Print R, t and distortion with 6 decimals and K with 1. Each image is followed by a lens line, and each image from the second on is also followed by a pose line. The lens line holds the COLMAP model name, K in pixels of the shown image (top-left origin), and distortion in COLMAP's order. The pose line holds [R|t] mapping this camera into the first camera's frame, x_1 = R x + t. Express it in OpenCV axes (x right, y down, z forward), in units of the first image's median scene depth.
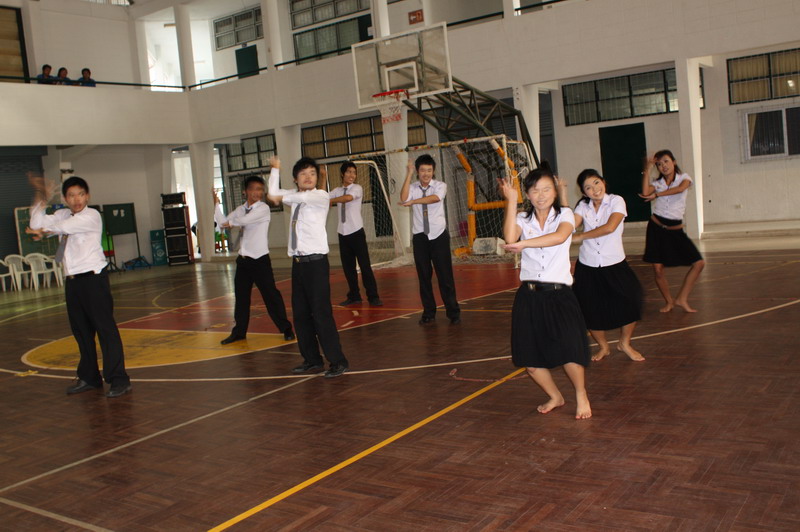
lens RADIAL K [[802.0, 0, 400.0], [0, 802.0, 266.0], [0, 0, 1]] dist [-0.142695, 0.147534]
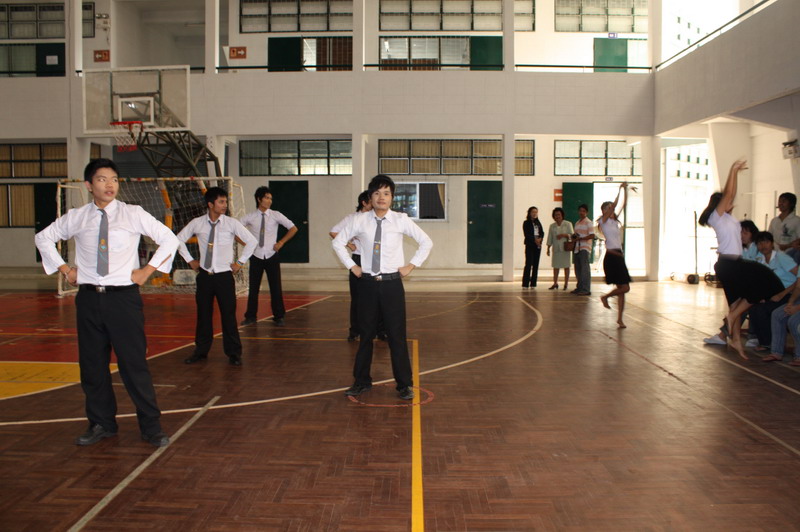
lens RADIAL K [[669.3, 0, 400.0], [0, 669.3, 266.0], [0, 0, 1]] dist [-0.150764, 0.123542]
pose [[0.825860, 0.060079, 0.560666, -0.155093], [-0.031332, 0.997661, -0.060753, 0.004928], [-0.563005, 0.032607, 0.825810, 0.103392]]
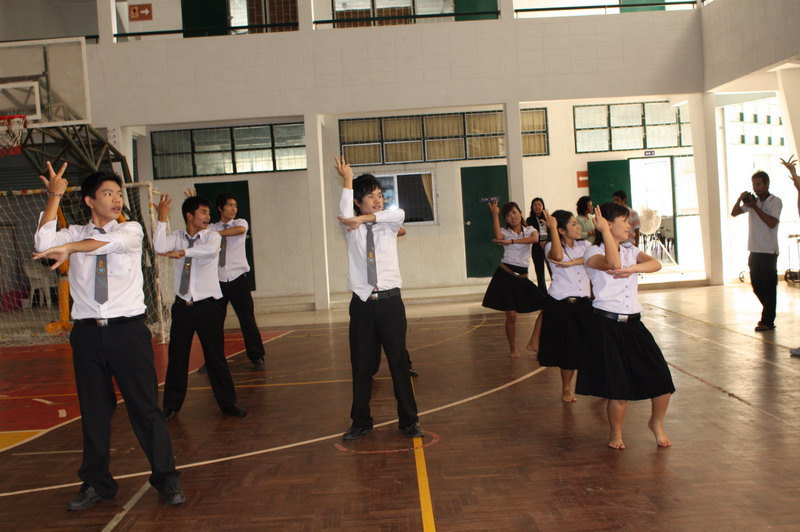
lens RADIAL K [[936.6, 0, 400.0], [0, 936.6, 266.0], [0, 0, 1]] dist [-0.063163, 0.018093]
pose [[0.811417, 0.022320, 0.584041, -0.190282], [0.034180, 0.995748, -0.085541, 0.011931], [-0.583467, 0.089372, 0.807204, 0.063223]]
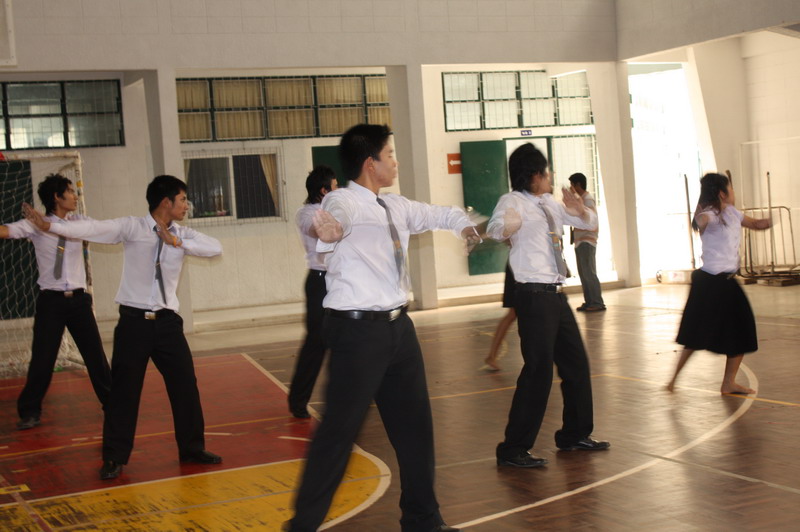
lens RADIAL K [[1310.4, 0, 400.0], [0, 1310.4, 266.0], [0, 0, 1]] dist [0.009391, 0.030396]
pose [[0.505946, 0.023963, 0.862232, -0.504433], [0.096769, 0.991727, -0.084345, 0.021416], [-0.857120, 0.126112, 0.499442, 0.268603]]
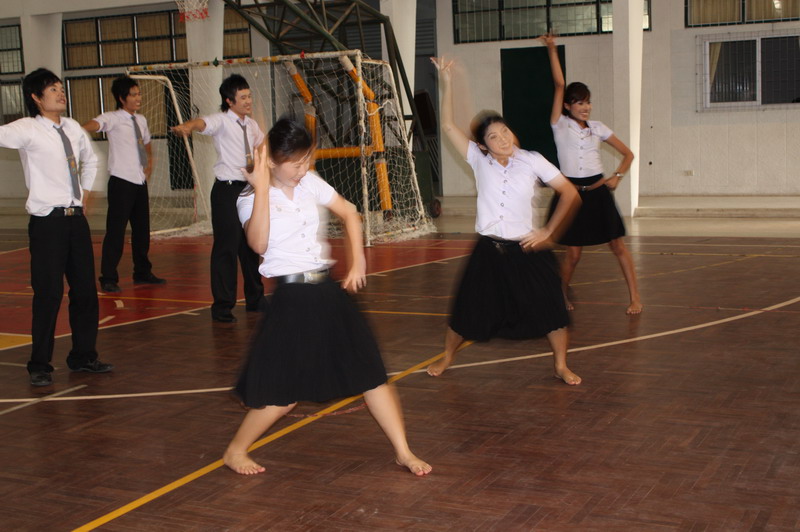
lens RADIAL K [[1156.1, 0, 400.0], [0, 1156.1, 266.0], [0, 0, 1]] dist [-0.045876, 0.068897]
pose [[0.986741, 0.041292, 0.156963, 0.014927], [-0.045303, 0.998730, 0.022056, -0.003093], [-0.155853, -0.028875, 0.987358, 0.010805]]
